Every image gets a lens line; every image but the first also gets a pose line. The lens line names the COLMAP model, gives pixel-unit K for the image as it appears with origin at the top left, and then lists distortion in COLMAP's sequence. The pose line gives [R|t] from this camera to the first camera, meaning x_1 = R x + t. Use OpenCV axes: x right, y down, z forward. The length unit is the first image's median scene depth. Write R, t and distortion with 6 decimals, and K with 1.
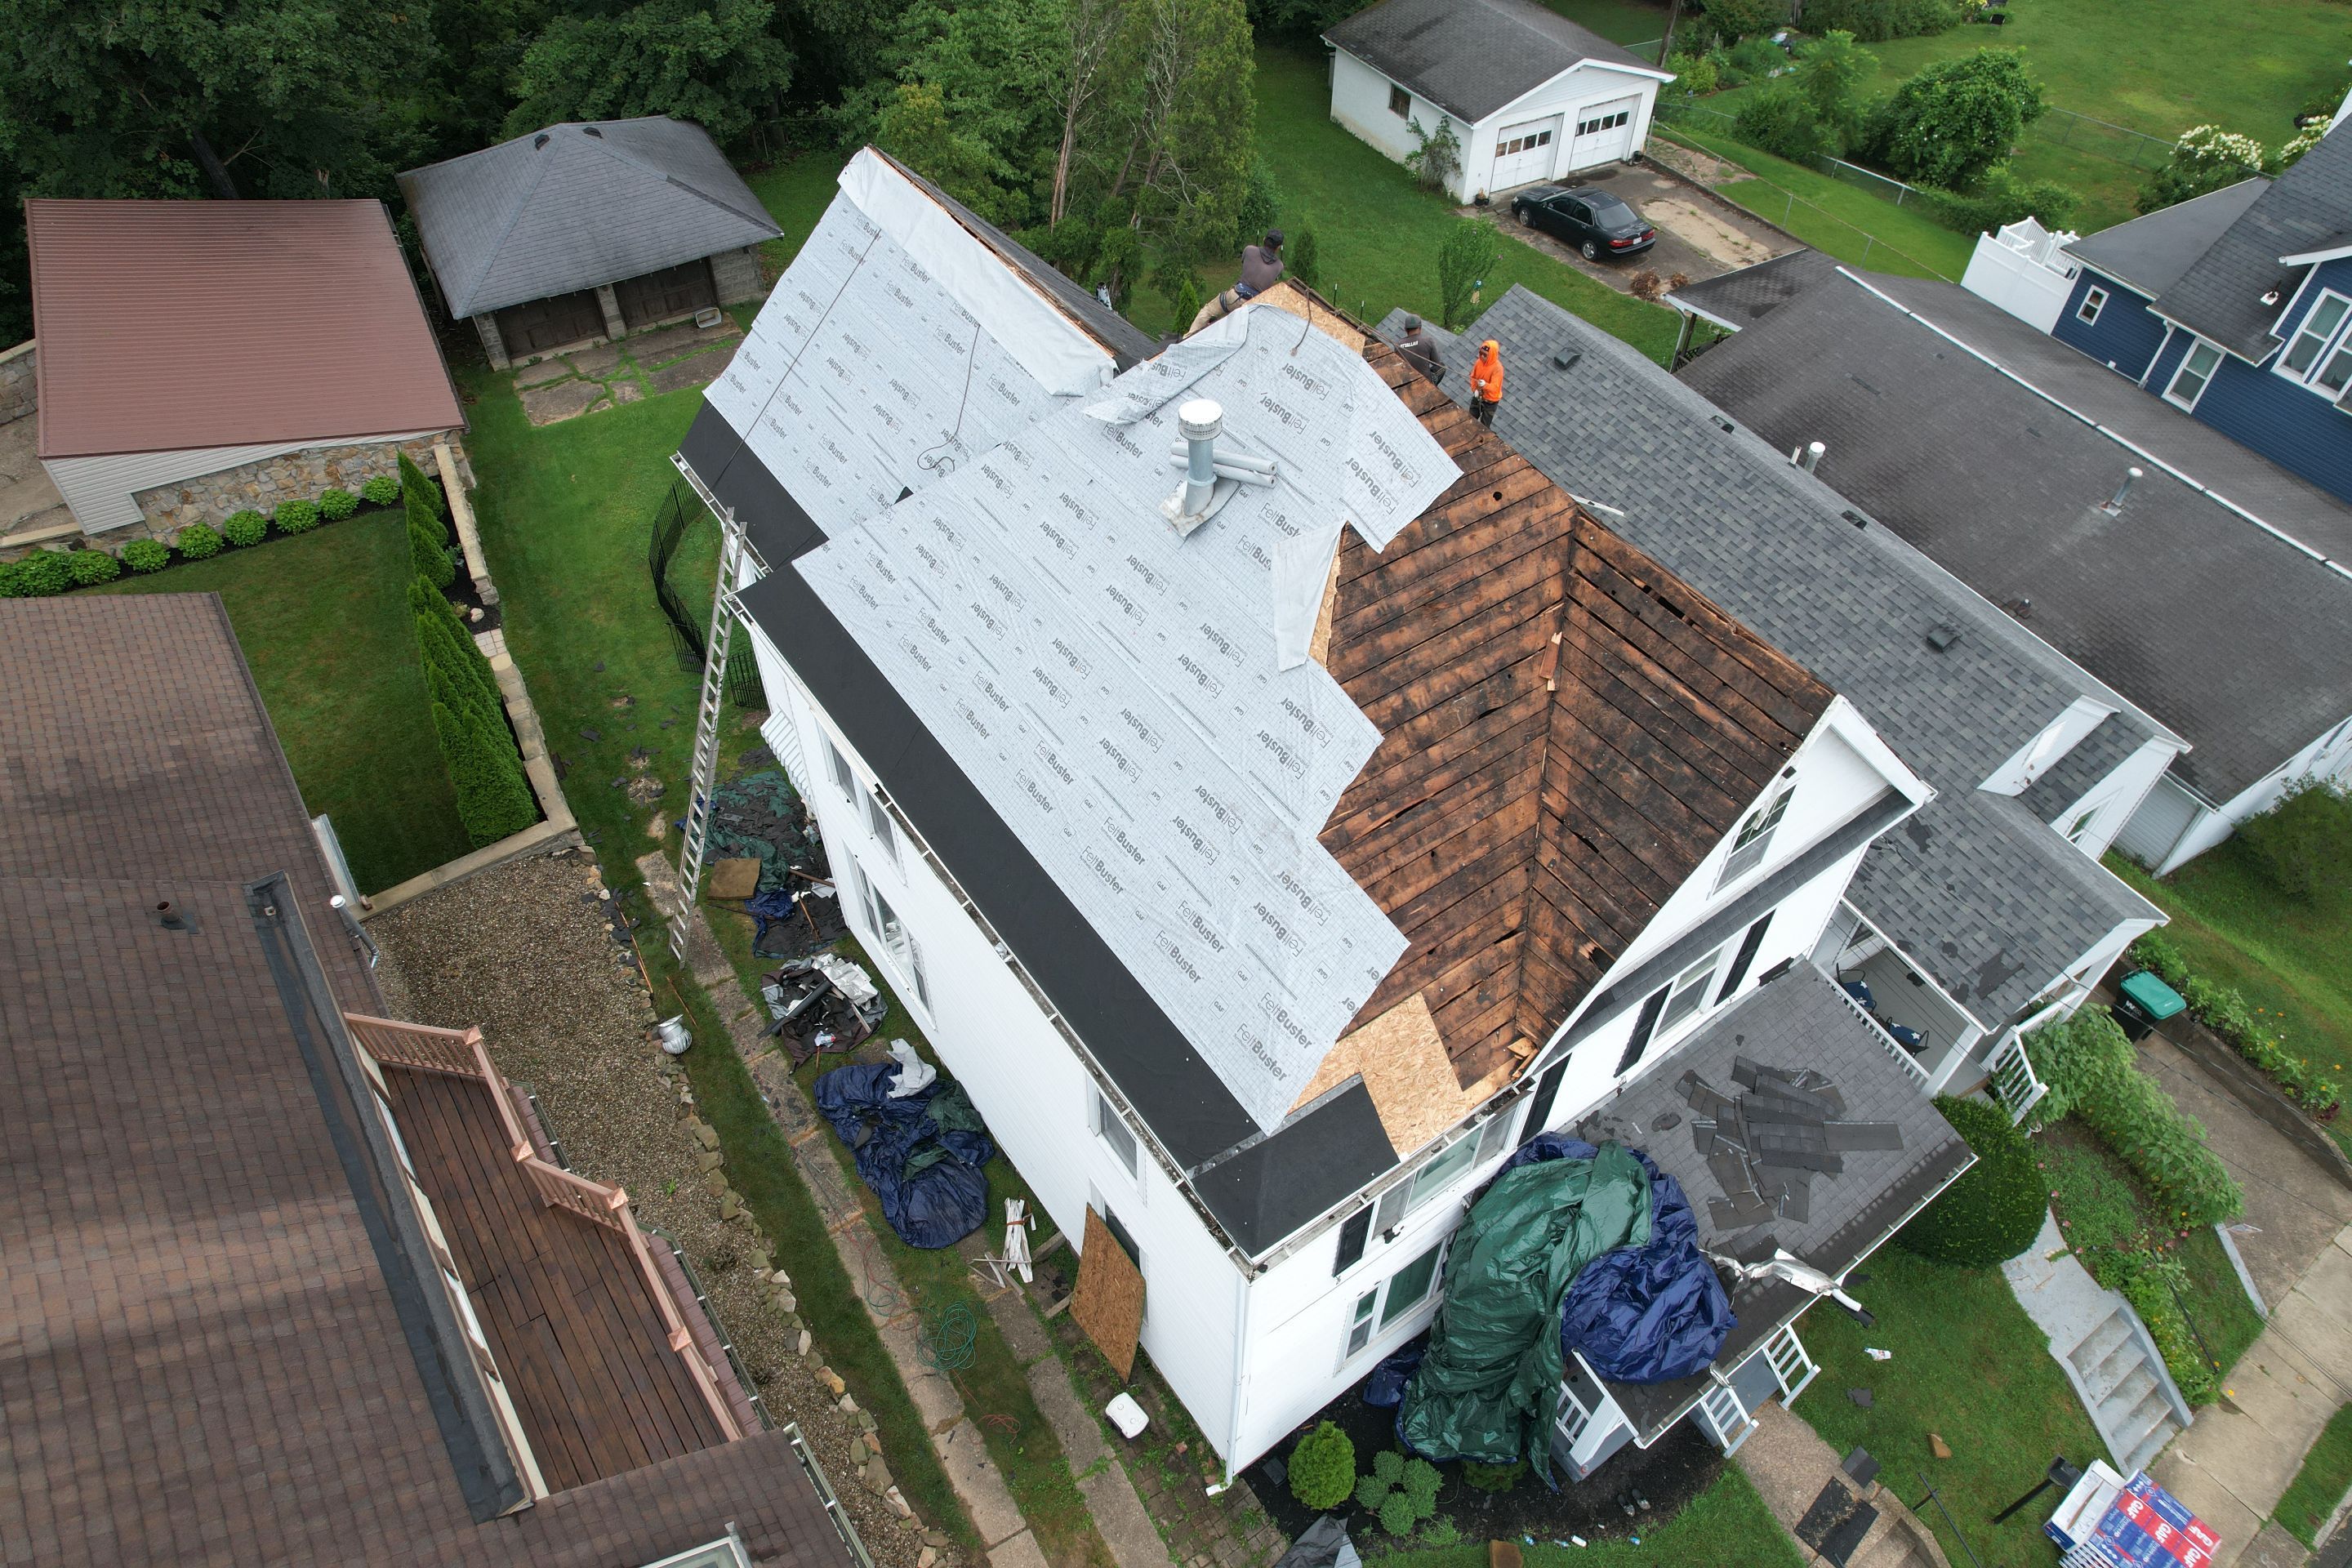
lens RADIAL K [[1506.4, 0, 1176.2], [0, 1506.4, 790.6], [0, 0, 1]] dist [-0.084676, 0.075271]
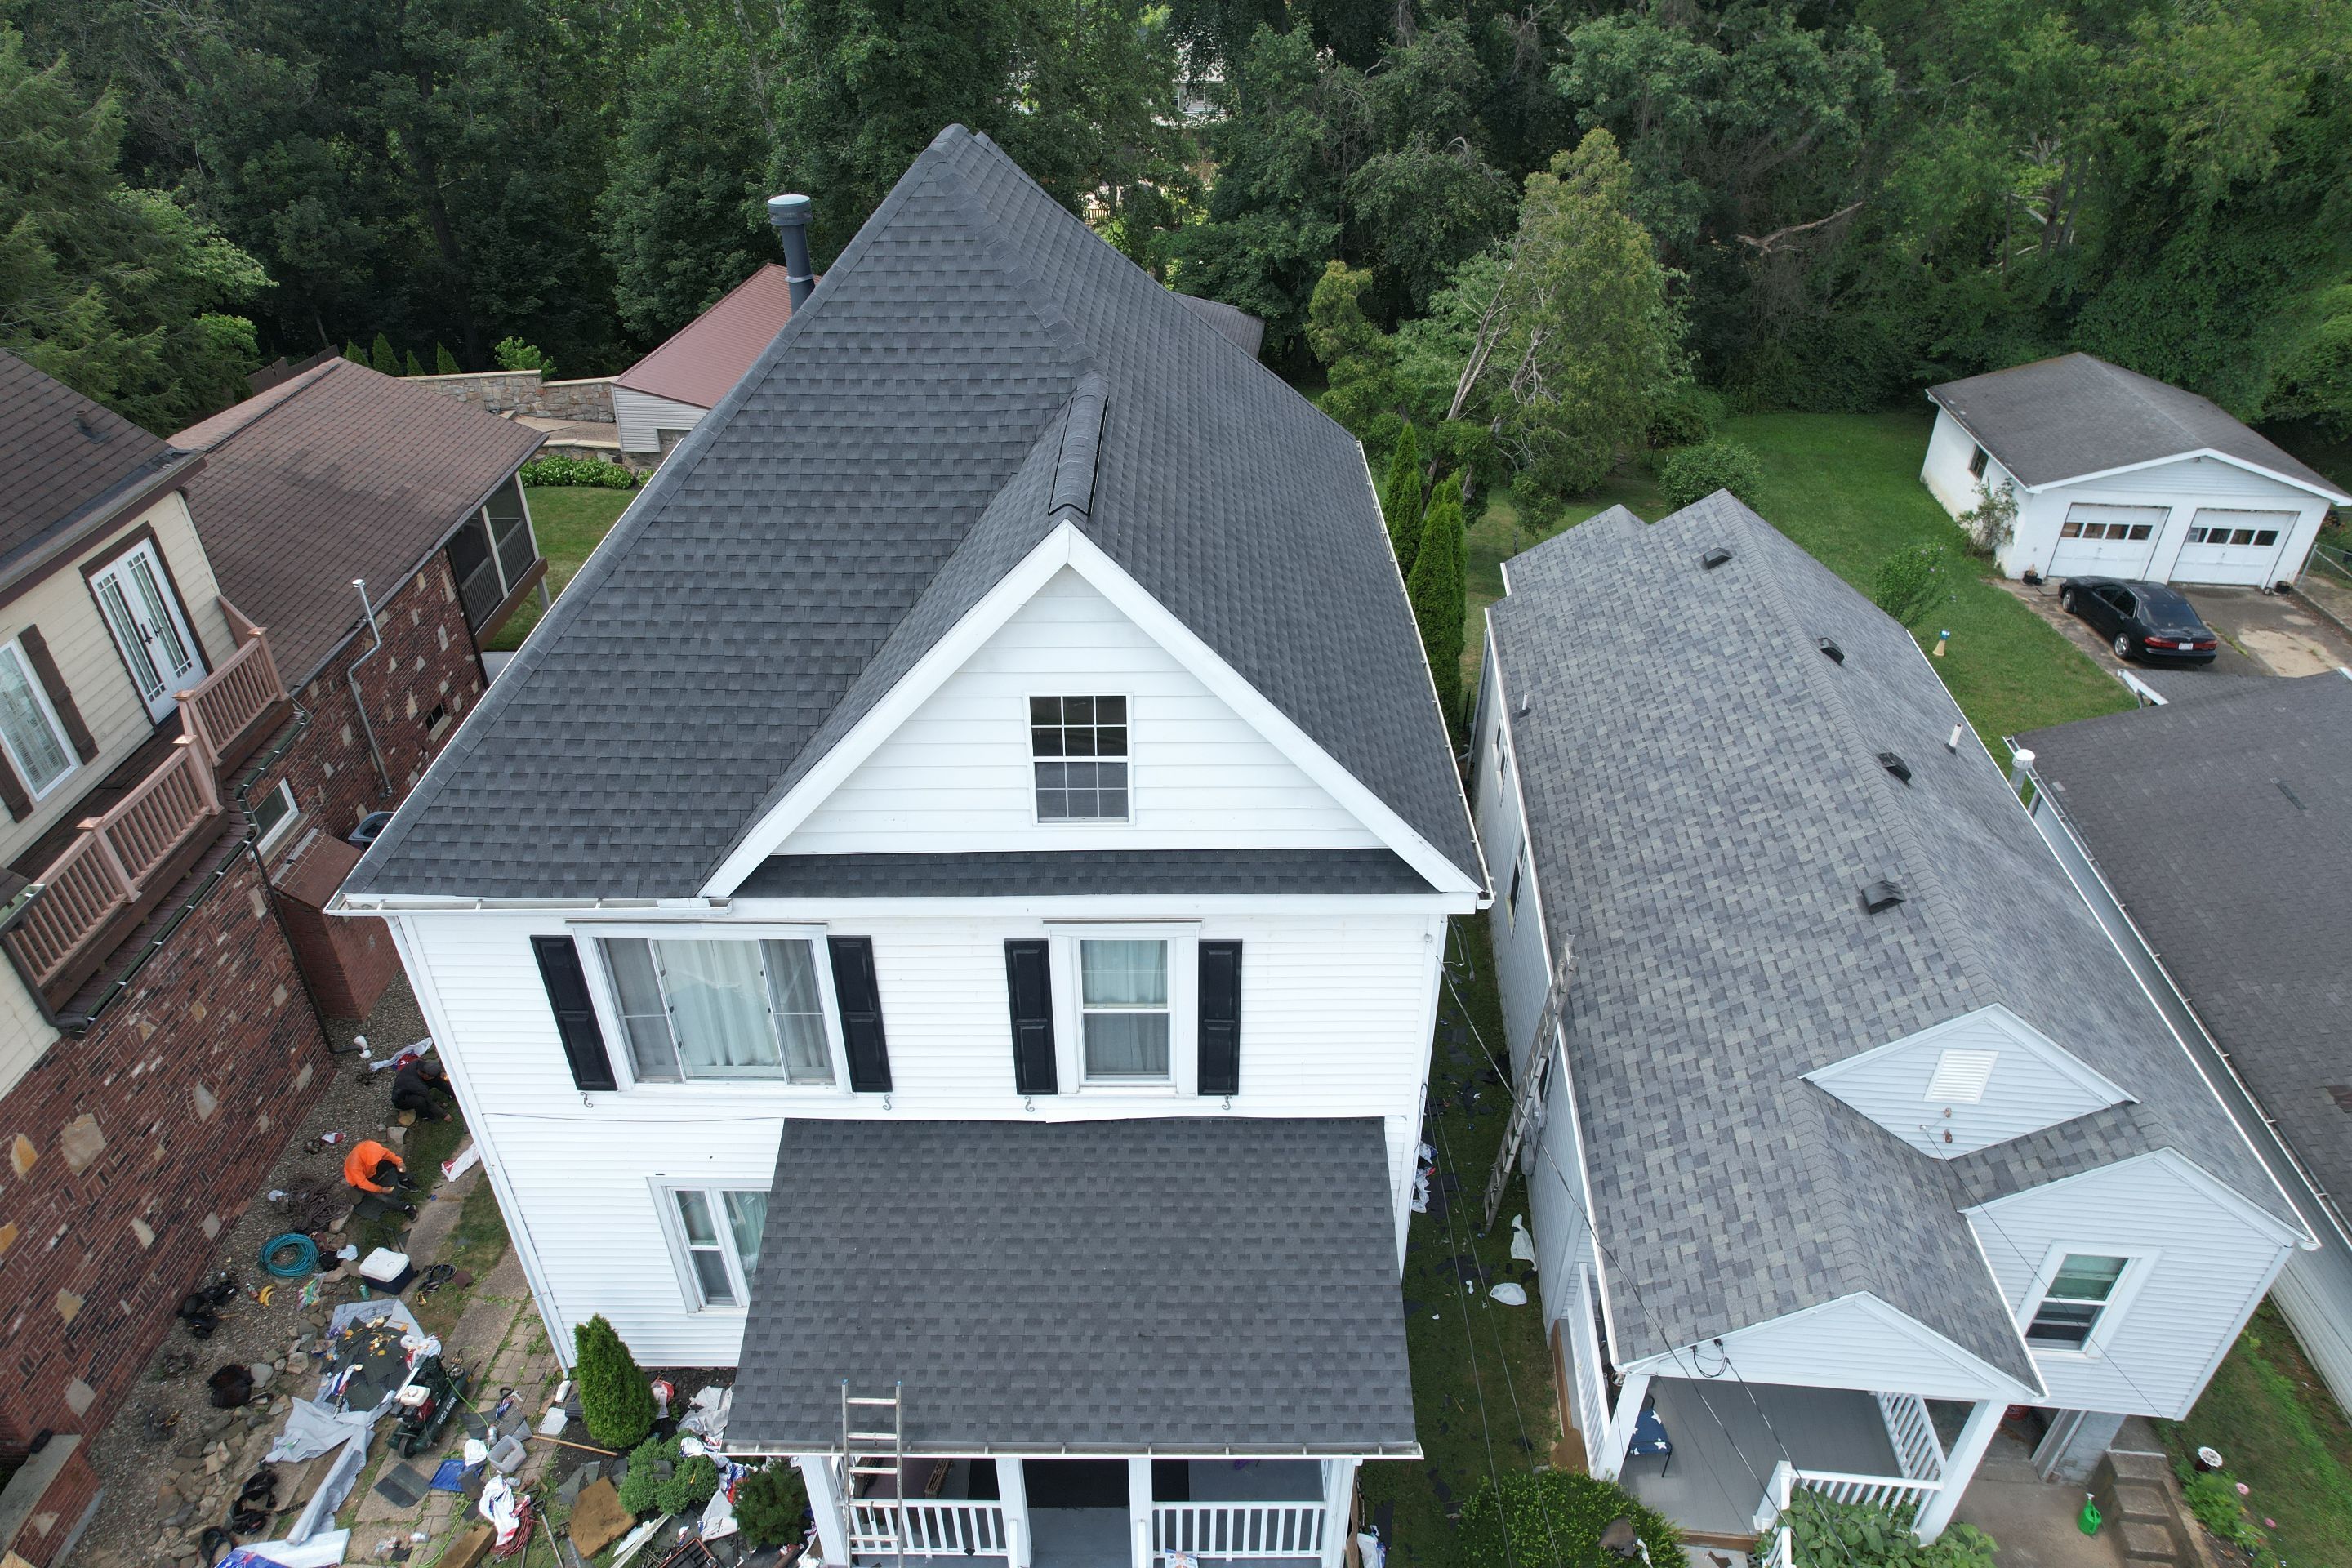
lens RADIAL K [[1506.4, 0, 1174.5], [0, 1506.4, 787.2], [0, 0, 1]] dist [-0.084676, 0.075271]
pose [[0.816815, 0.312382, -0.485006, 0.513385], [-0.422863, 0.896080, -0.135011, 0.083783], [0.392429, 0.315370, 0.864026, 0.195356]]
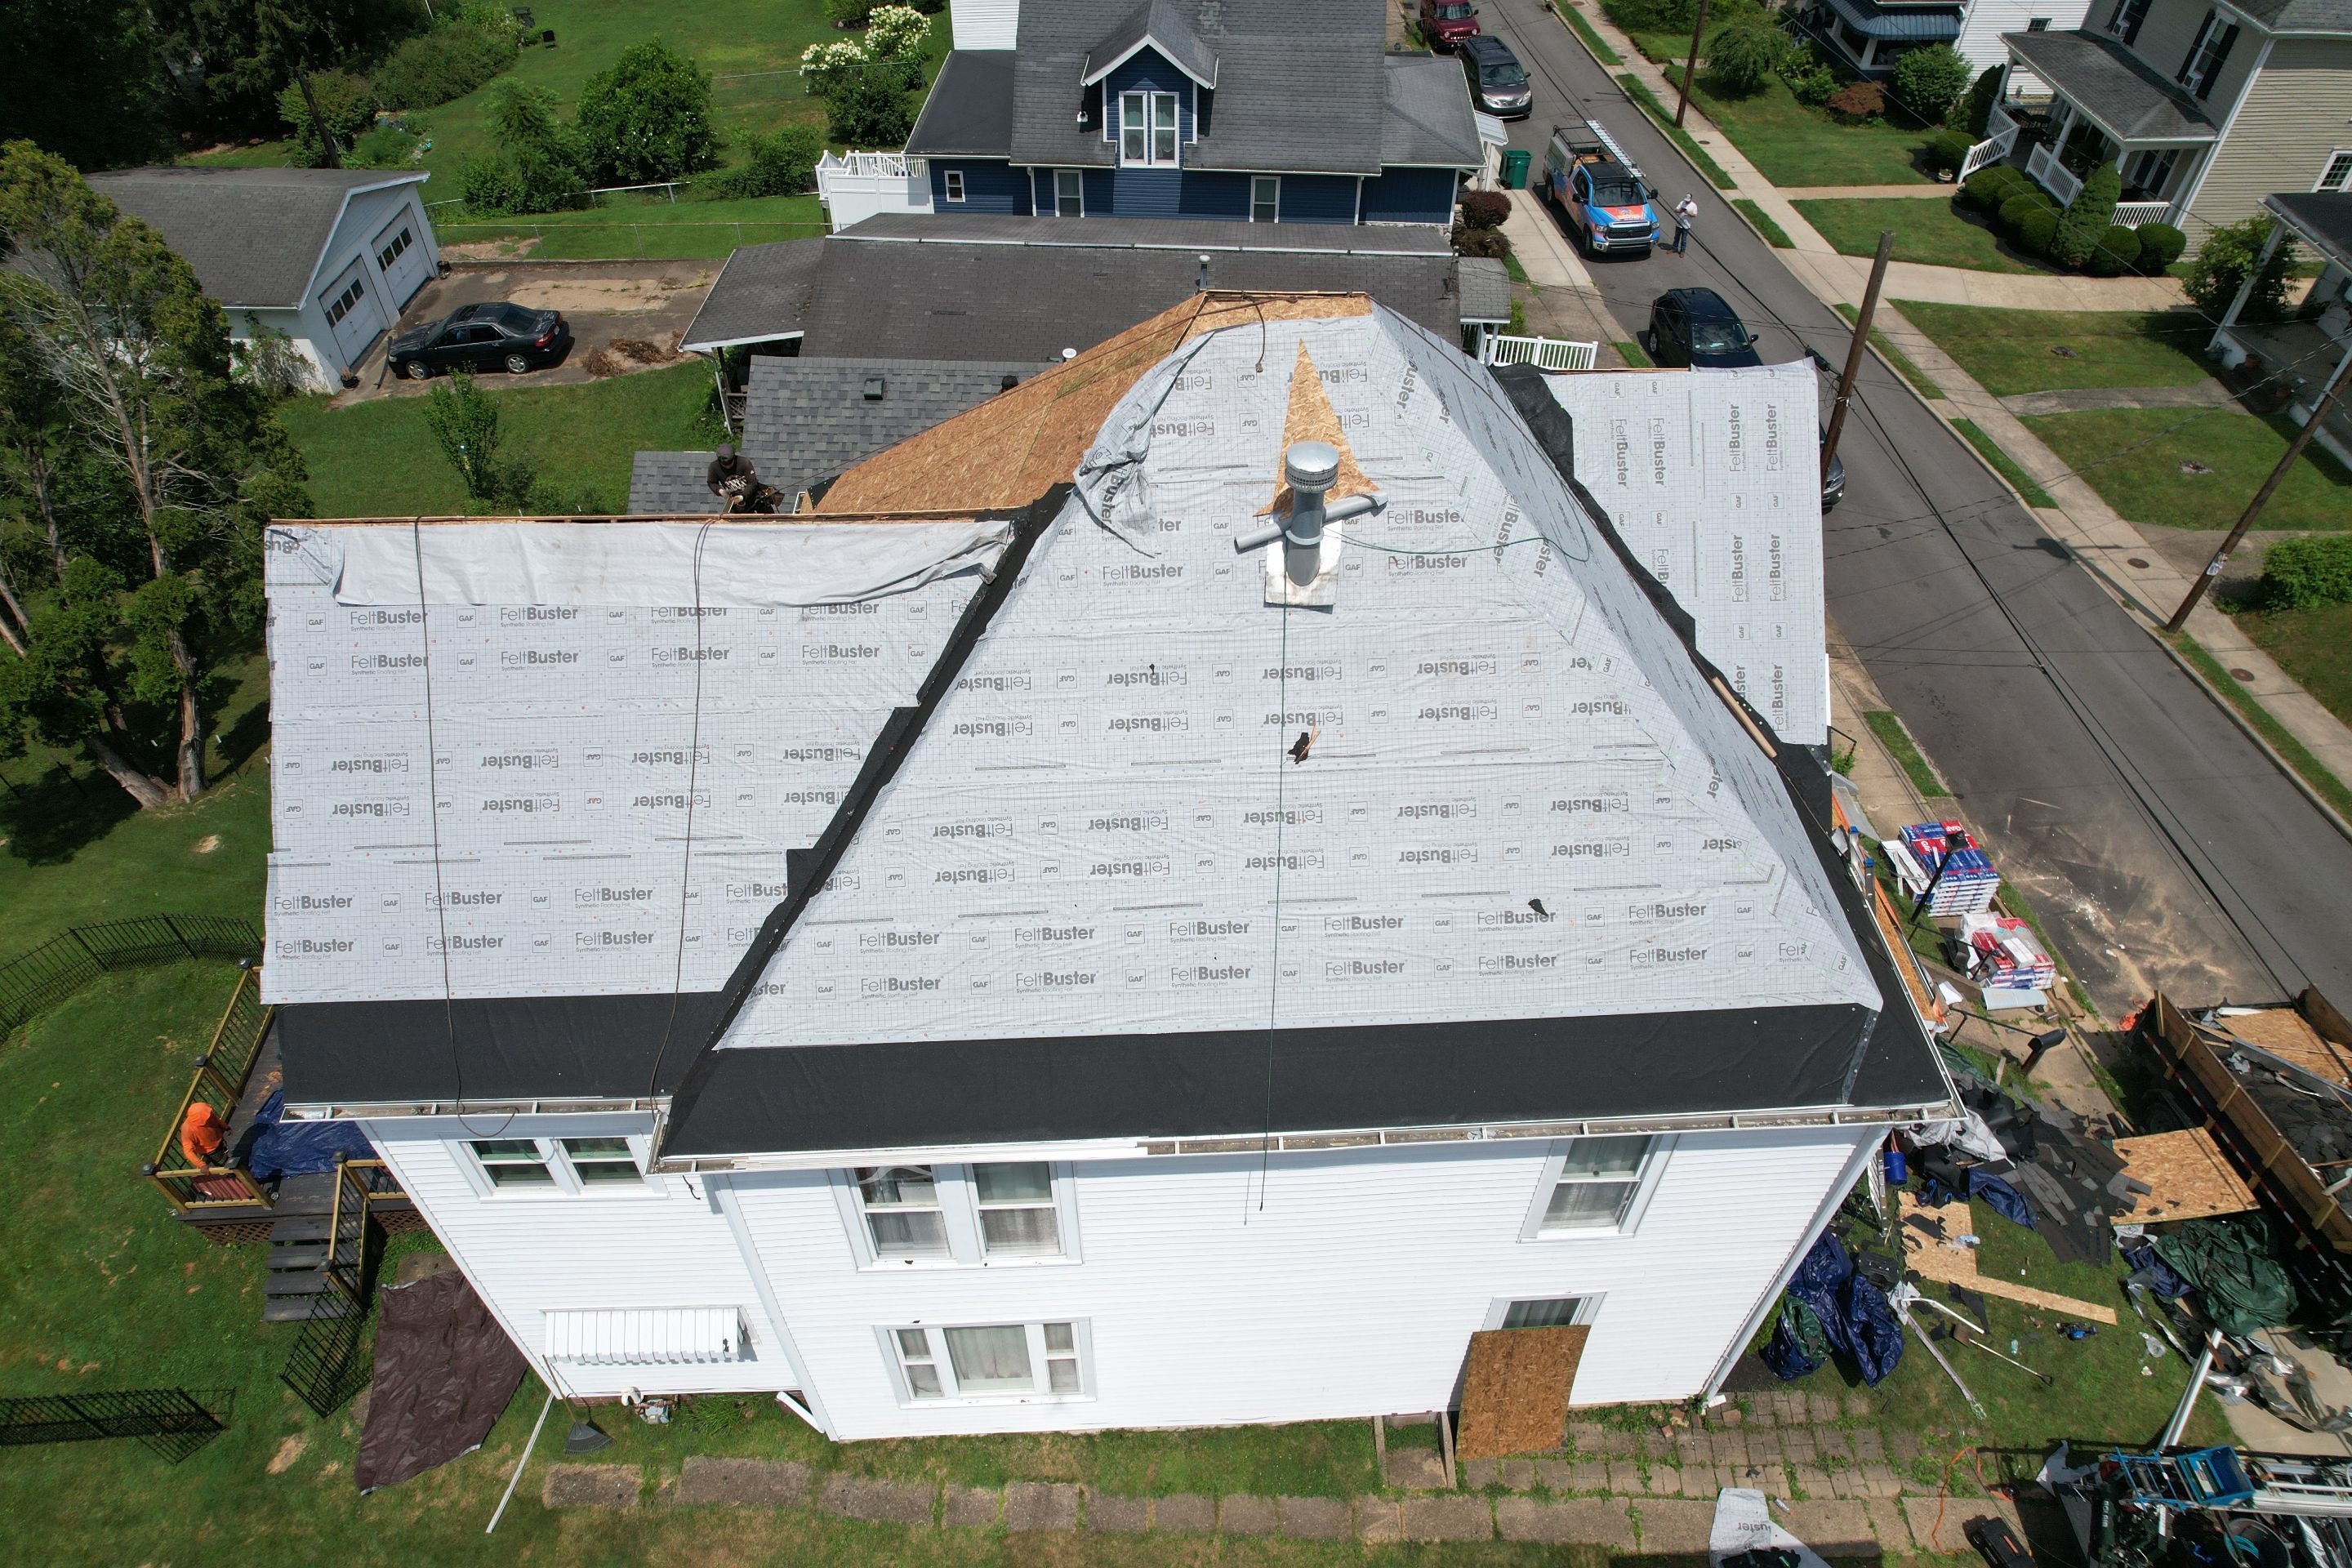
lens RADIAL K [[1506.4, 0, 1175.0], [0, 1506.4, 784.7], [0, 0, 1]] dist [-0.084676, 0.075271]
pose [[0.537328, -0.603785, 0.588832, -0.364649], [0.625584, 0.753589, 0.201861, -0.193978], [-0.565618, 0.259898, 0.782642, 0.258463]]
